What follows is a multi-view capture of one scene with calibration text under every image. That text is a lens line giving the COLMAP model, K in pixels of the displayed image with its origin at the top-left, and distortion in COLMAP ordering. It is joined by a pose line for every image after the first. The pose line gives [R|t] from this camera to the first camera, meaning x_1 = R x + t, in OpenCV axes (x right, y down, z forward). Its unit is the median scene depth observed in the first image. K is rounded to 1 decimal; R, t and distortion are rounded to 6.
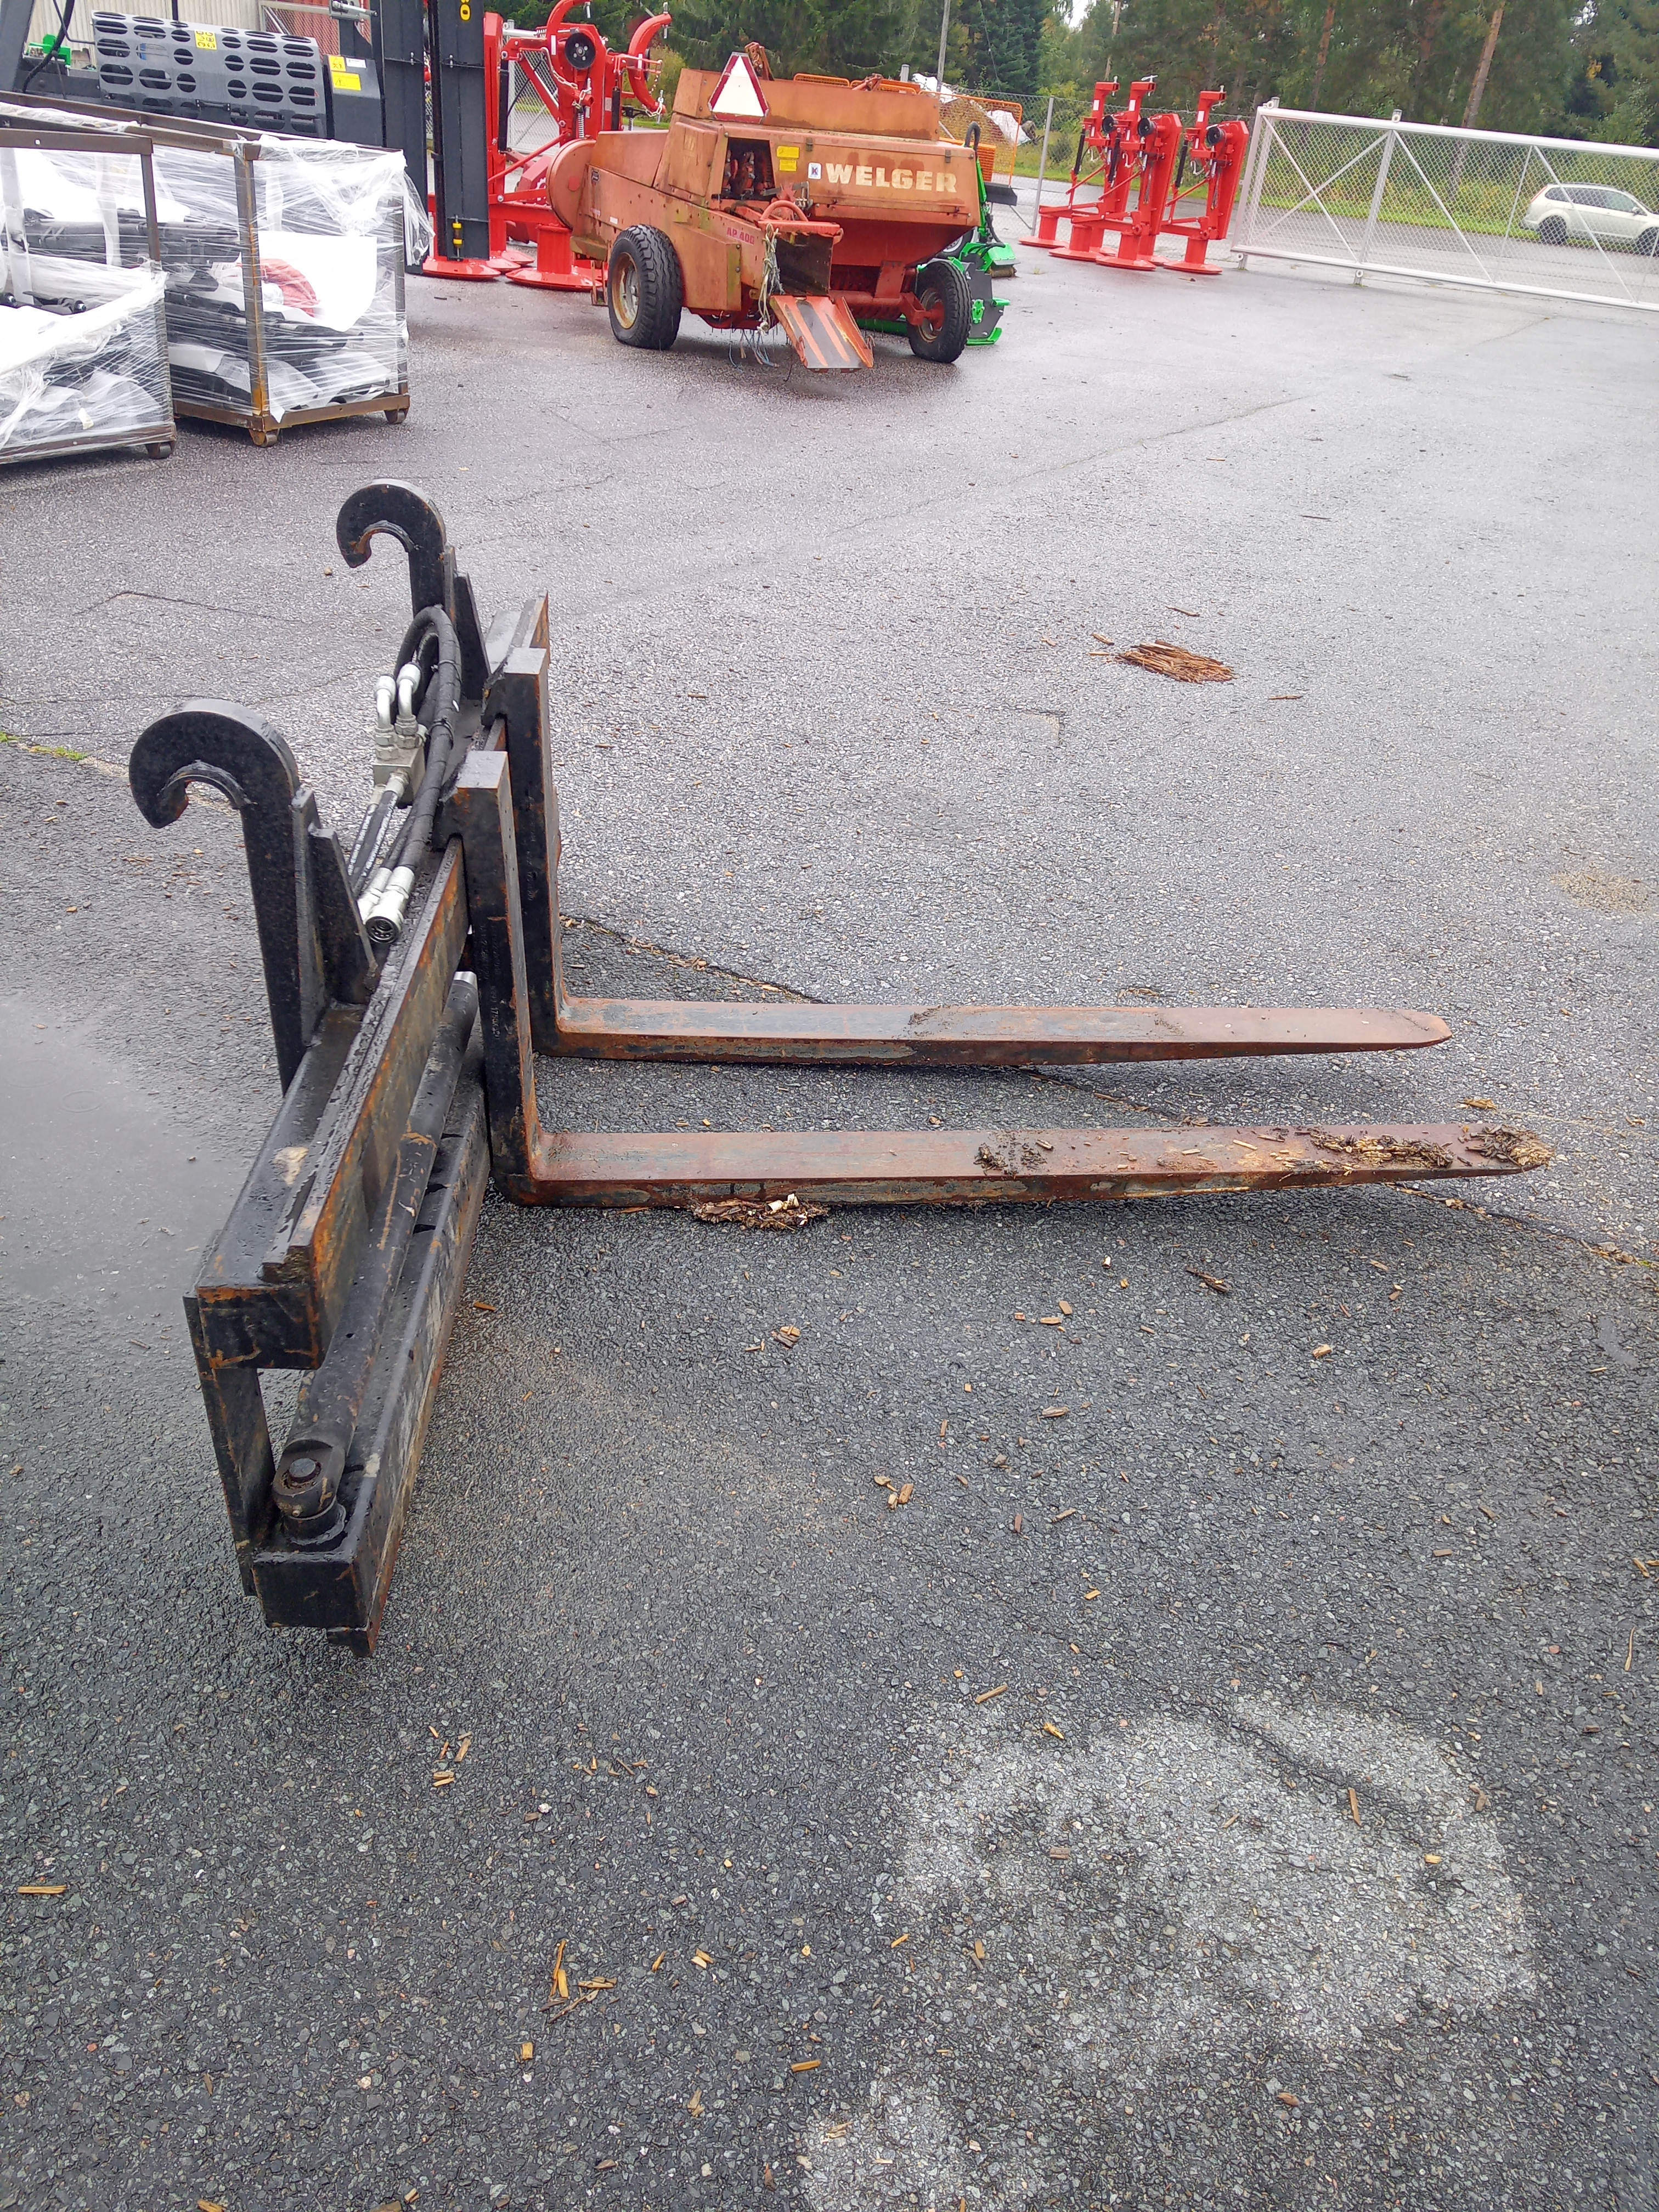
lens RADIAL K [[1745.4, 0, 836.5], [0, 1745.4, 1107.7], [0, 0, 1]] dist [0.050453, -0.060590]
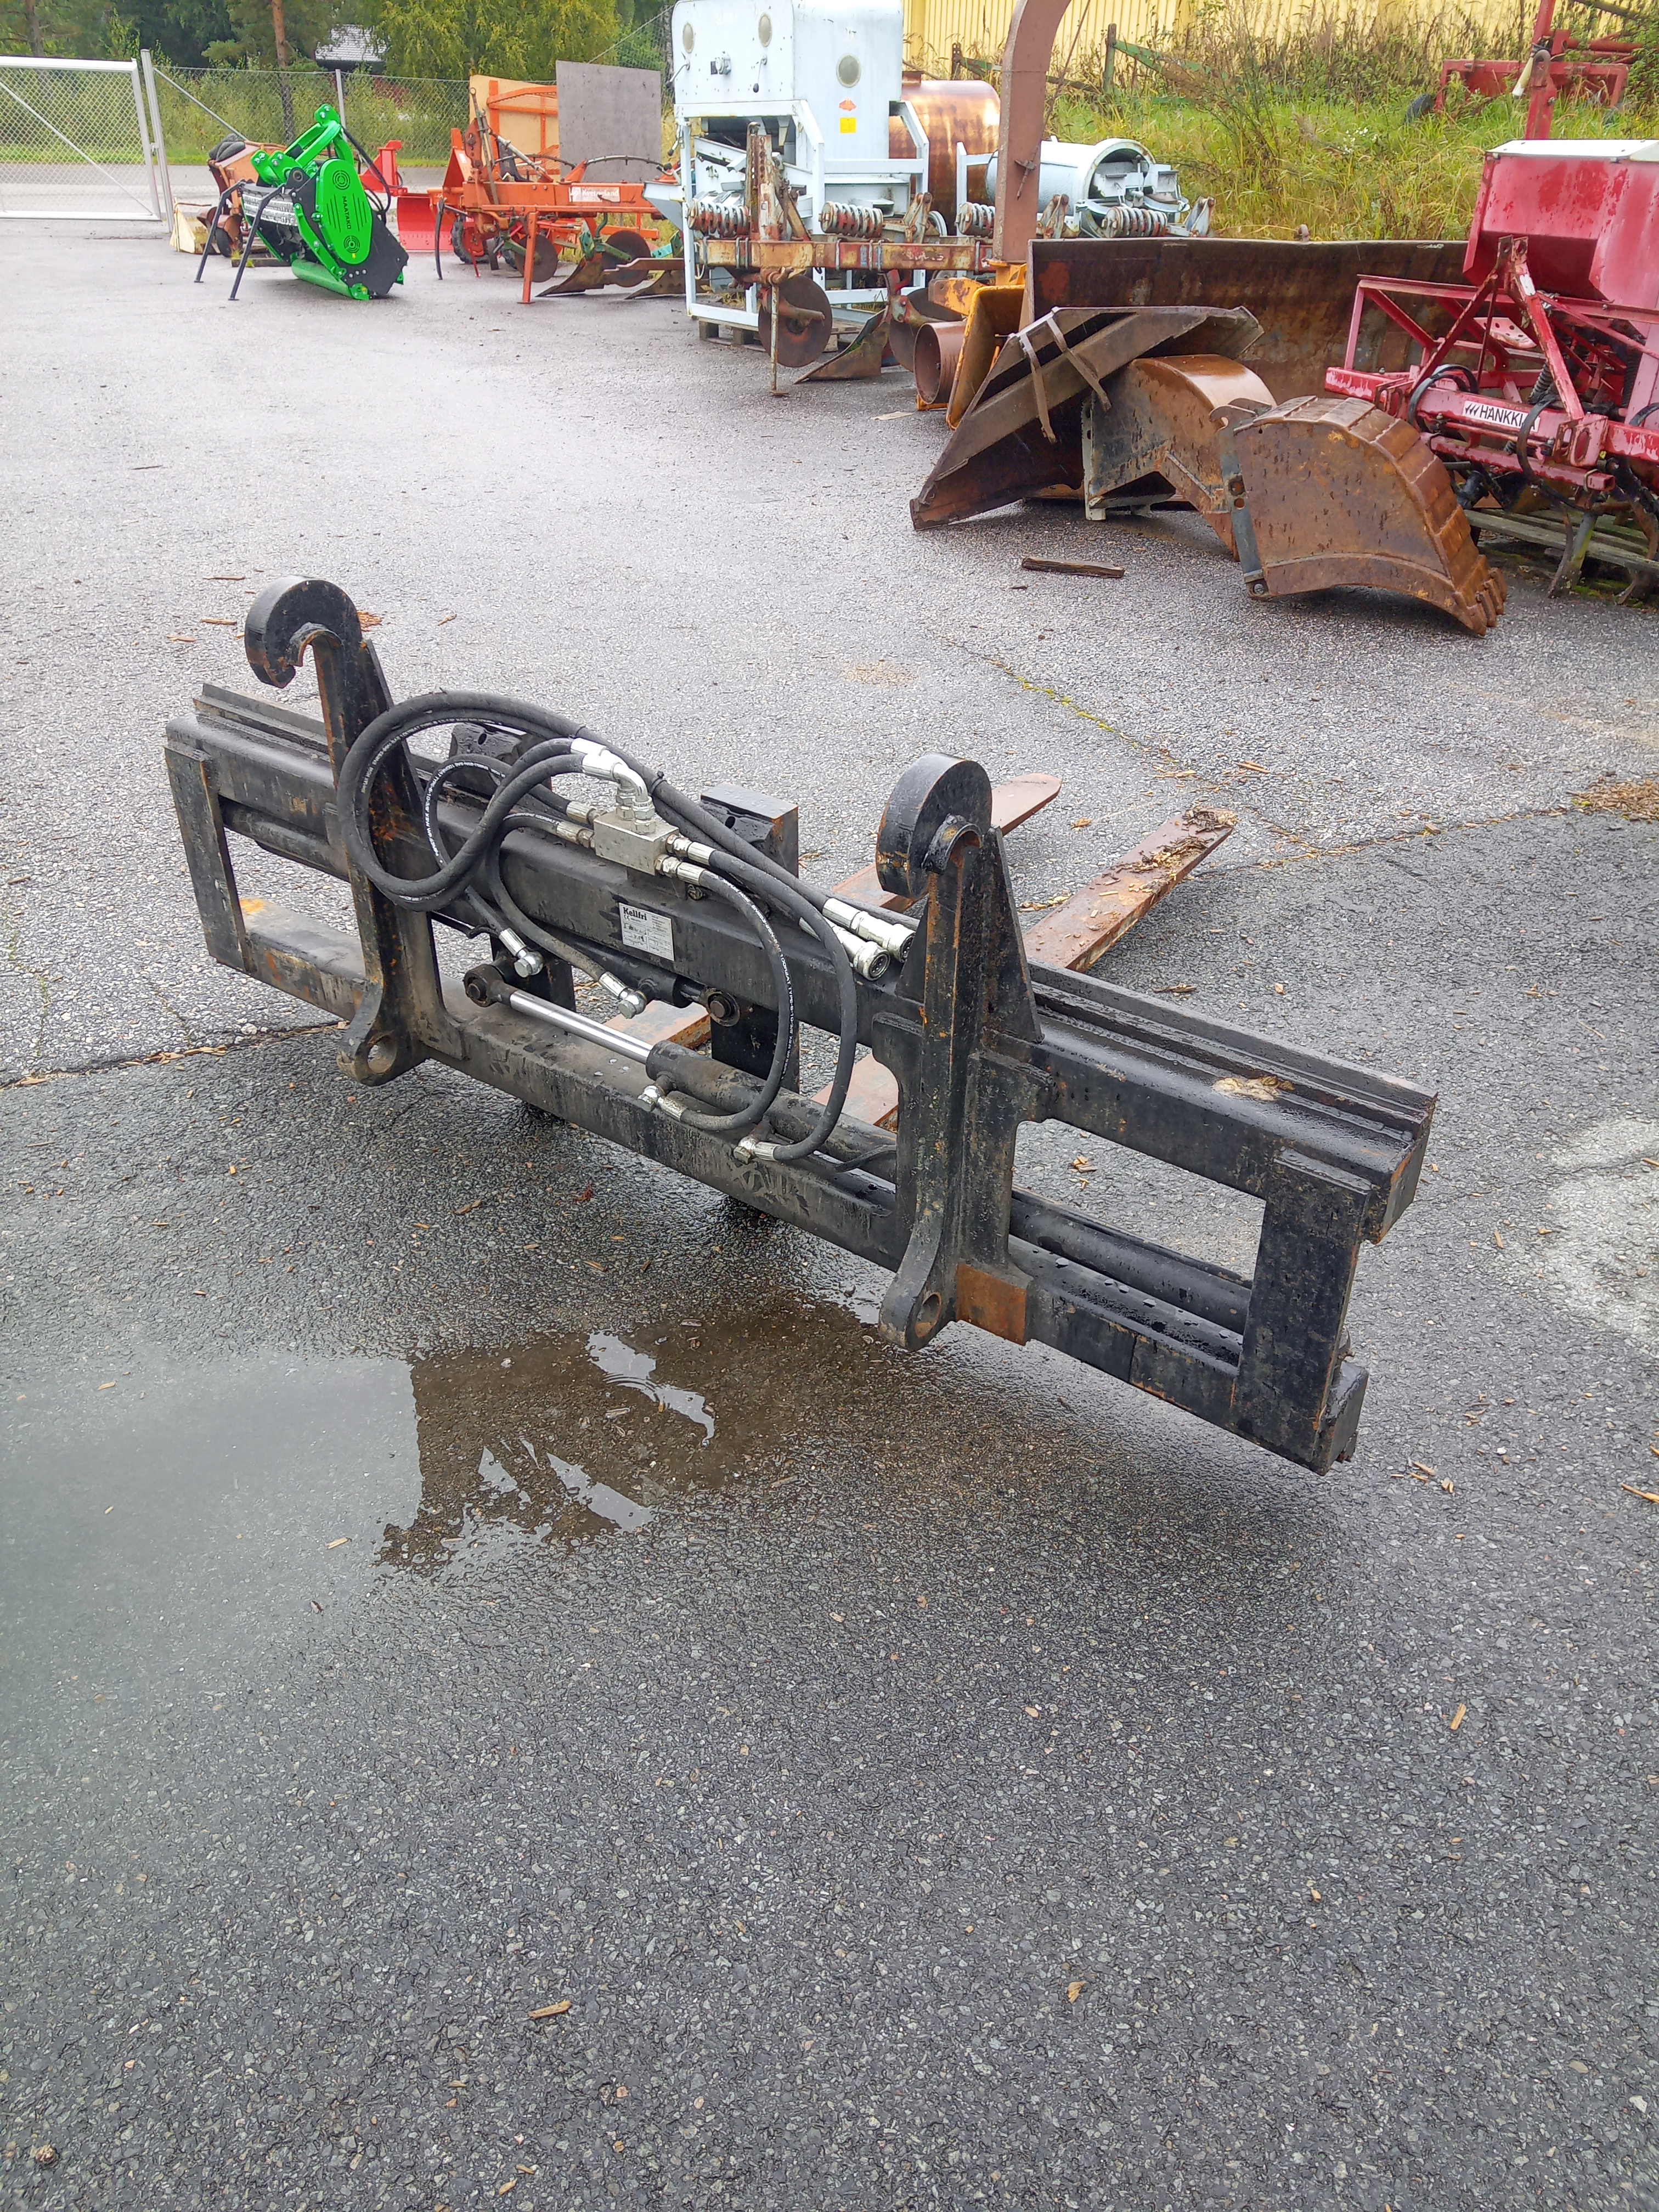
lens RADIAL K [[1745.4, 0, 828.6], [0, 1745.4, 1105.2], [0, 0, 1]] dist [0.050453, -0.060590]
pose [[0.616744, -0.459026, 0.639470, -0.780405], [0.429845, 0.876949, 0.214926, -0.205729], [-0.659439, 0.142319, 0.738163, 0.226930]]
